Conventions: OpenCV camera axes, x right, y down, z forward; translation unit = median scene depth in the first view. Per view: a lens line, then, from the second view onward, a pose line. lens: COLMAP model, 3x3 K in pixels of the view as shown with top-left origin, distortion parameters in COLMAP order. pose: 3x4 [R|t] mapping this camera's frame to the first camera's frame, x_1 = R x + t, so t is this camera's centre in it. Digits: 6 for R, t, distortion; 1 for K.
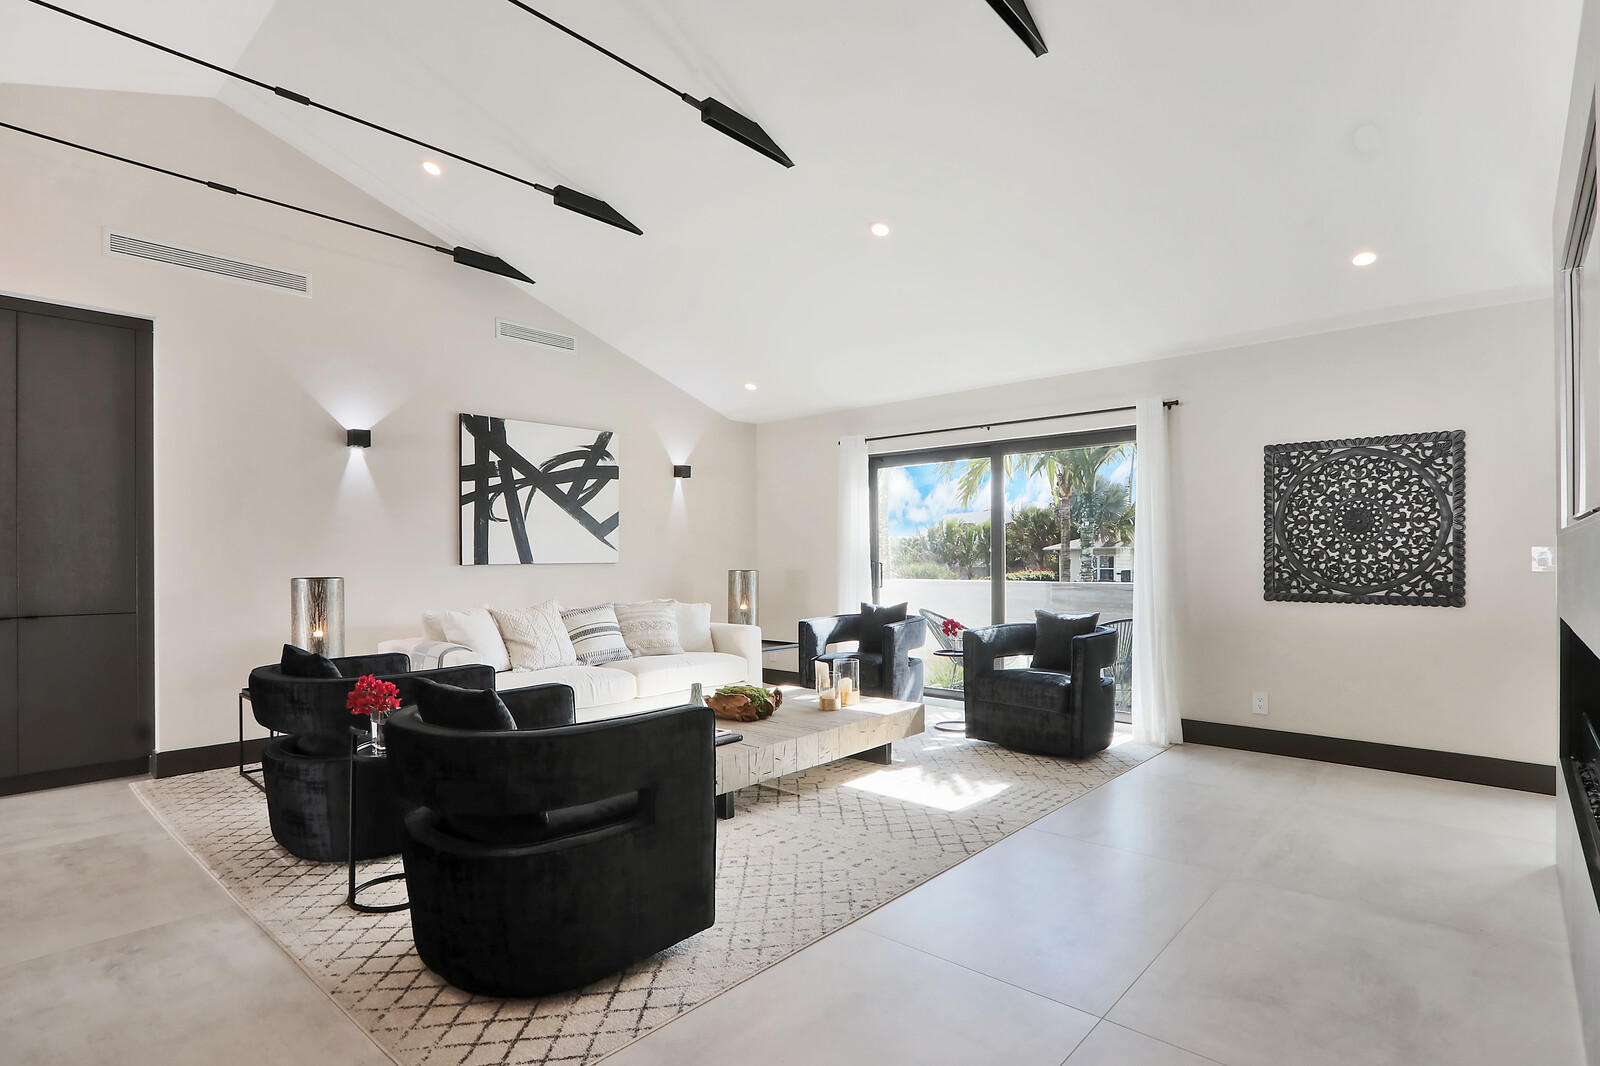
lens RADIAL K [[796.6, 0, 793.7], [0, 796.6, 559.0], [0, 0, 1]] dist [-0.001087, -0.000130]
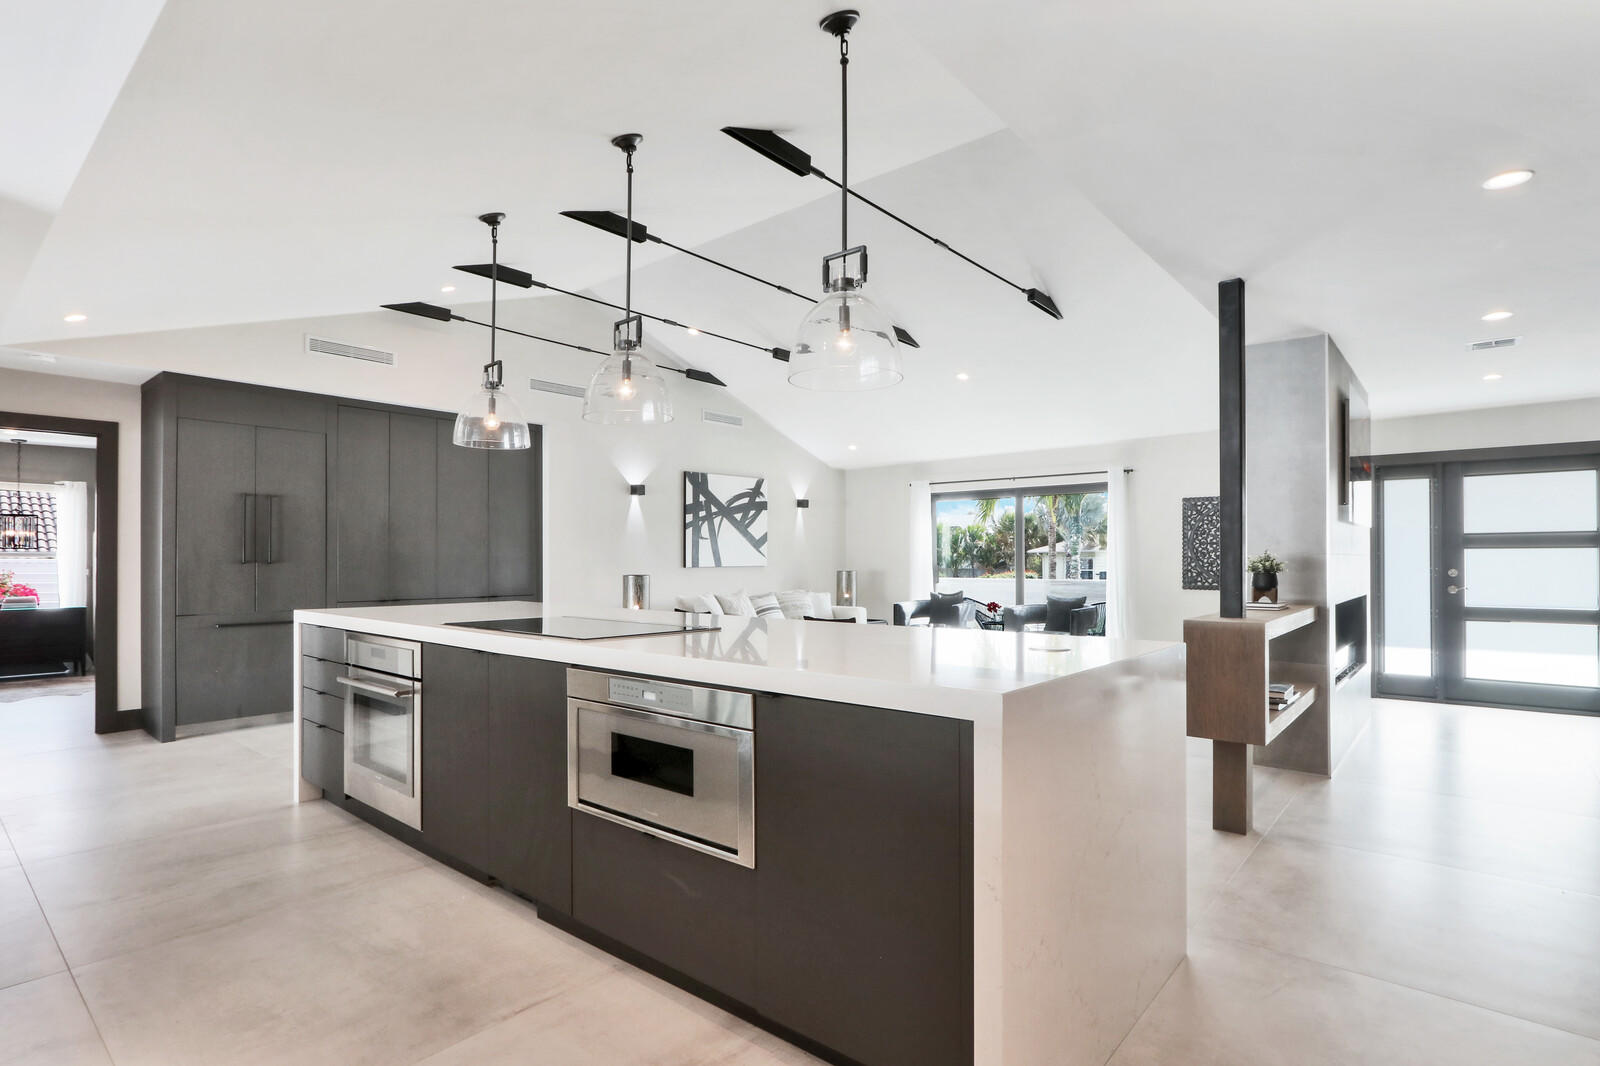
lens RADIAL K [[792.3, 0, 800.4], [0, 792.3, 556.0], [0, 0, 1]] dist [0.001066, 0.000098]
pose [[0.999572, 0.002109, 0.029170, -0.227475], [-0.001968, 0.999986, -0.004869, -0.007576], [-0.029180, 0.004809, 0.999563, -0.556106]]
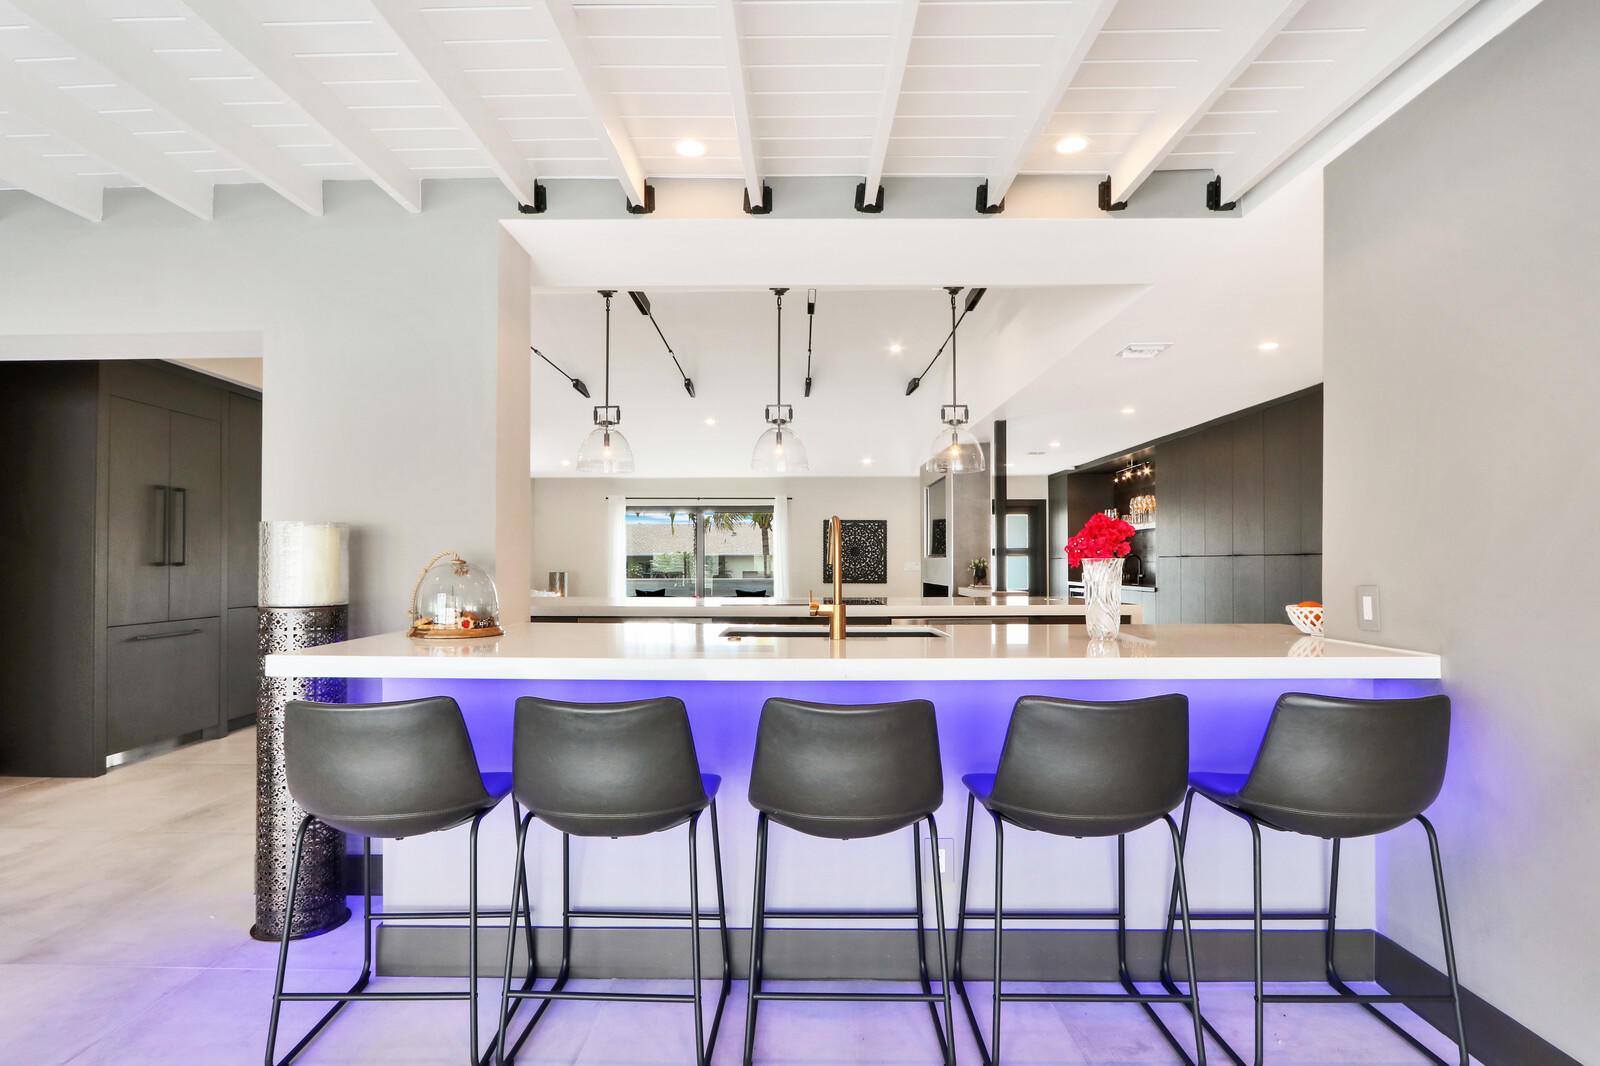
lens RADIAL K [[806.8, 0, 796.4], [0, 806.8, 549.7], [0, 0, 1]] dist [-0.018215, -0.000202]
pose [[0.741662, 0.014420, 0.670619, -0.958975], [-0.002385, 0.999819, -0.018861, -0.003014], [-0.670769, 0.012389, 0.741562, -0.659519]]
